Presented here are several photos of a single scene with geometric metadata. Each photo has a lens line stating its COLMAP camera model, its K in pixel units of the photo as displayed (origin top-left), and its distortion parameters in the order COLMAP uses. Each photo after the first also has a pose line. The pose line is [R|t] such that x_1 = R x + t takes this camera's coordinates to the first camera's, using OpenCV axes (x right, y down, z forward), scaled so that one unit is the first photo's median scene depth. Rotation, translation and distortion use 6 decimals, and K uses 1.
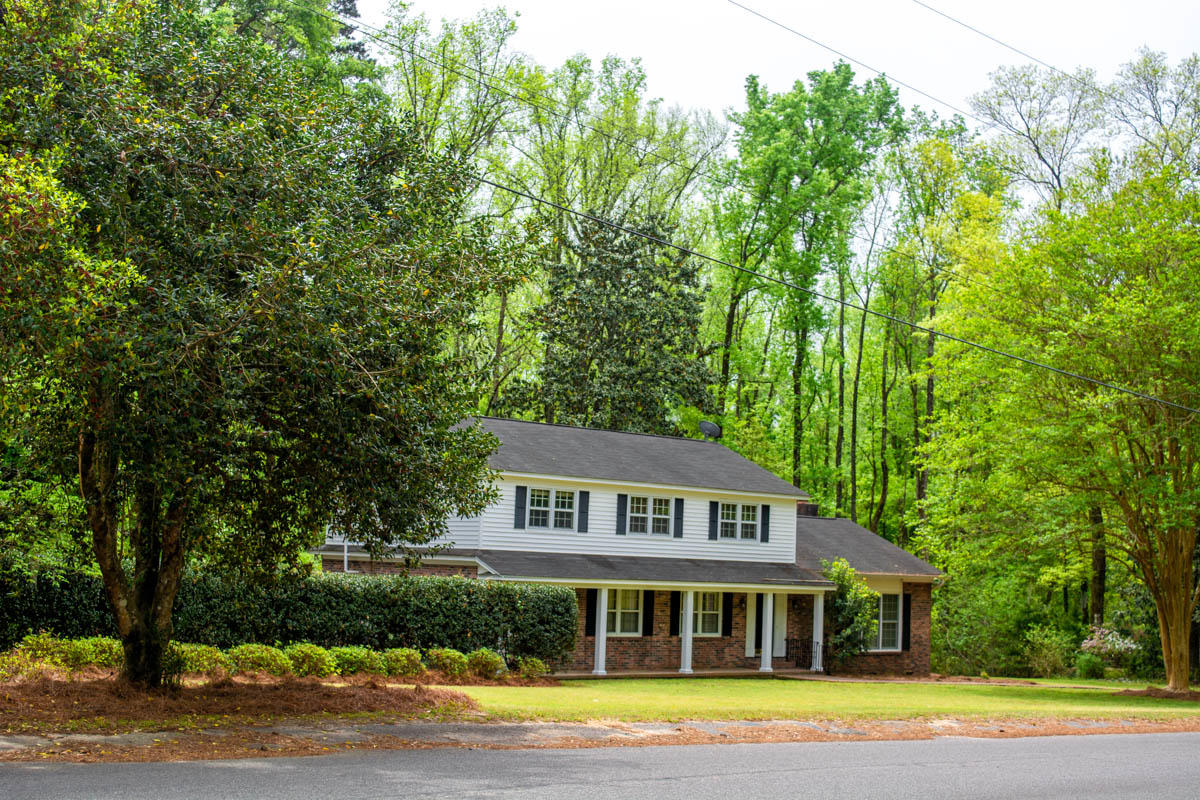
lens RADIAL K [[1540.6, 0, 600.0], [0, 1540.6, 400.0], [0, 0, 1]] dist [-0.044803, 0.048416]
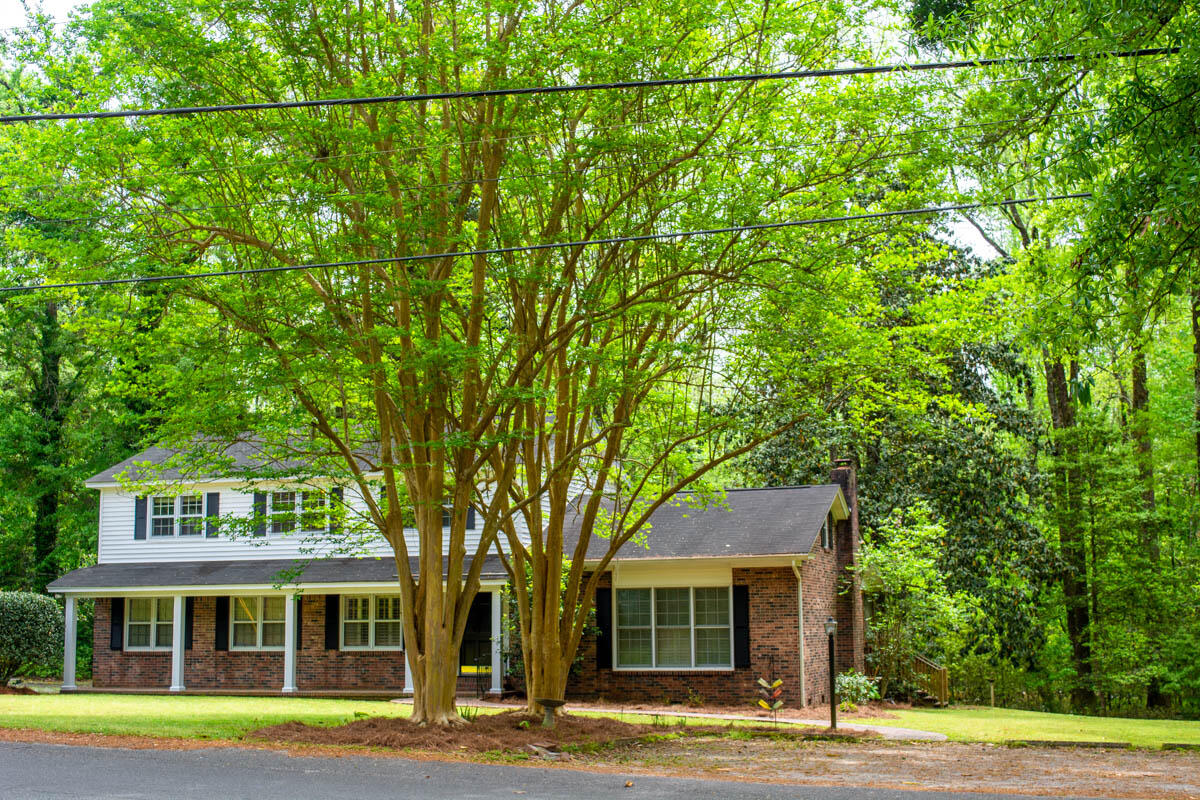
lens RADIAL K [[1540.6, 0, 600.0], [0, 1540.6, 400.0], [0, 0, 1]] dist [-0.044803, 0.048416]
pose [[0.538159, -0.149759, -0.829432, 0.812145], [0.128933, 0.987133, -0.094577, 0.111082], [0.832923, -0.056044, 0.550544, 0.632623]]
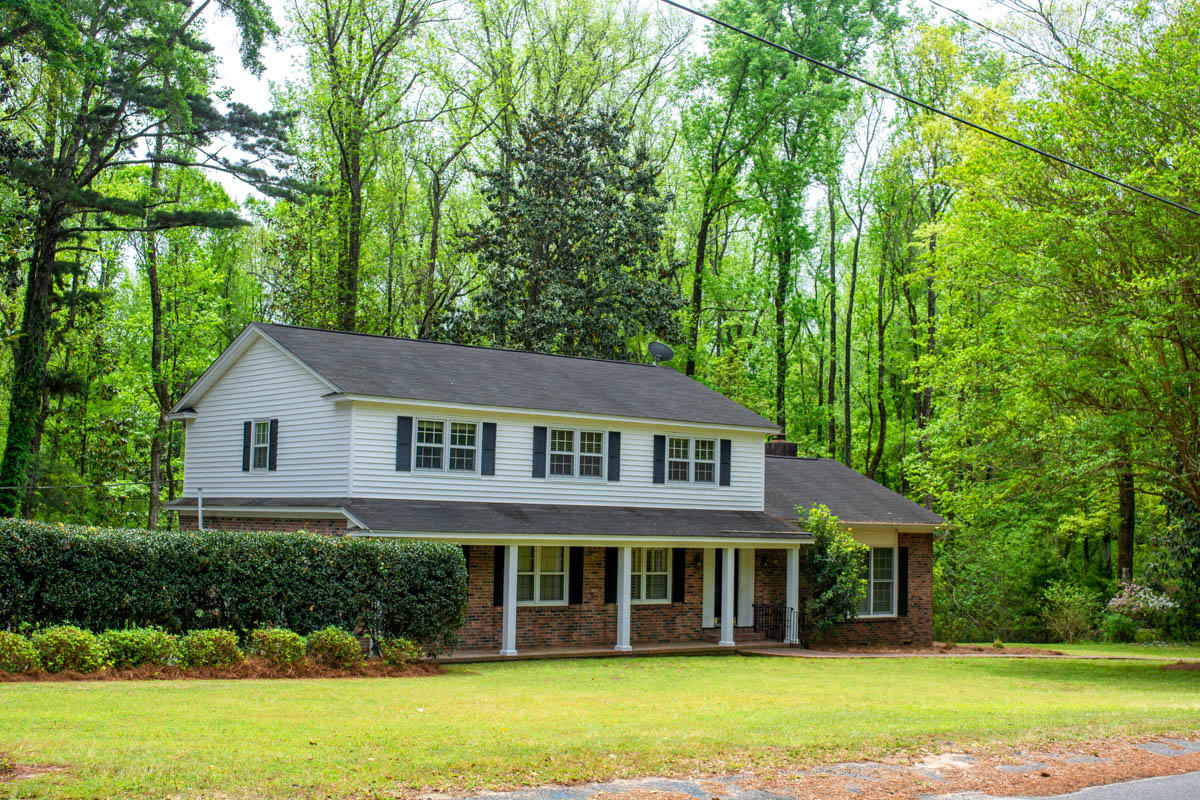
lens RADIAL K [[1540.6, 0, 600.0], [0, 1540.6, 400.0], [0, 0, 1]] dist [-0.044803, 0.048416]
pose [[0.999844, -0.017337, -0.003428, 0.045240], [0.017416, 0.999551, 0.024383, 0.026742], [0.003003, -0.024439, 0.999697, 0.194019]]
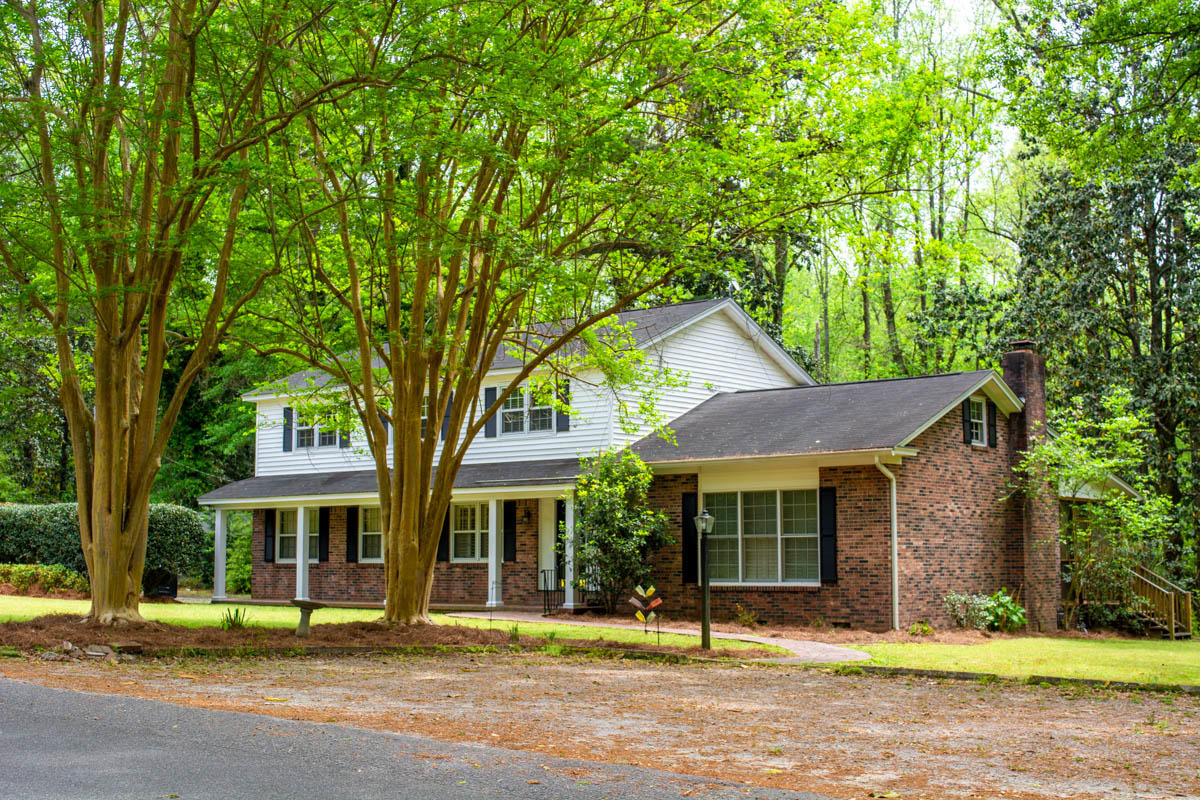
lens RADIAL K [[1540.6, 0, 600.0], [0, 1540.6, 400.0], [0, 0, 1]] dist [-0.044803, 0.048416]
pose [[0.215147, -0.125637, -0.968466, 0.819161], [0.132642, 0.986260, -0.098479, 0.152535], [0.967532, -0.107272, 0.228856, 0.861165]]
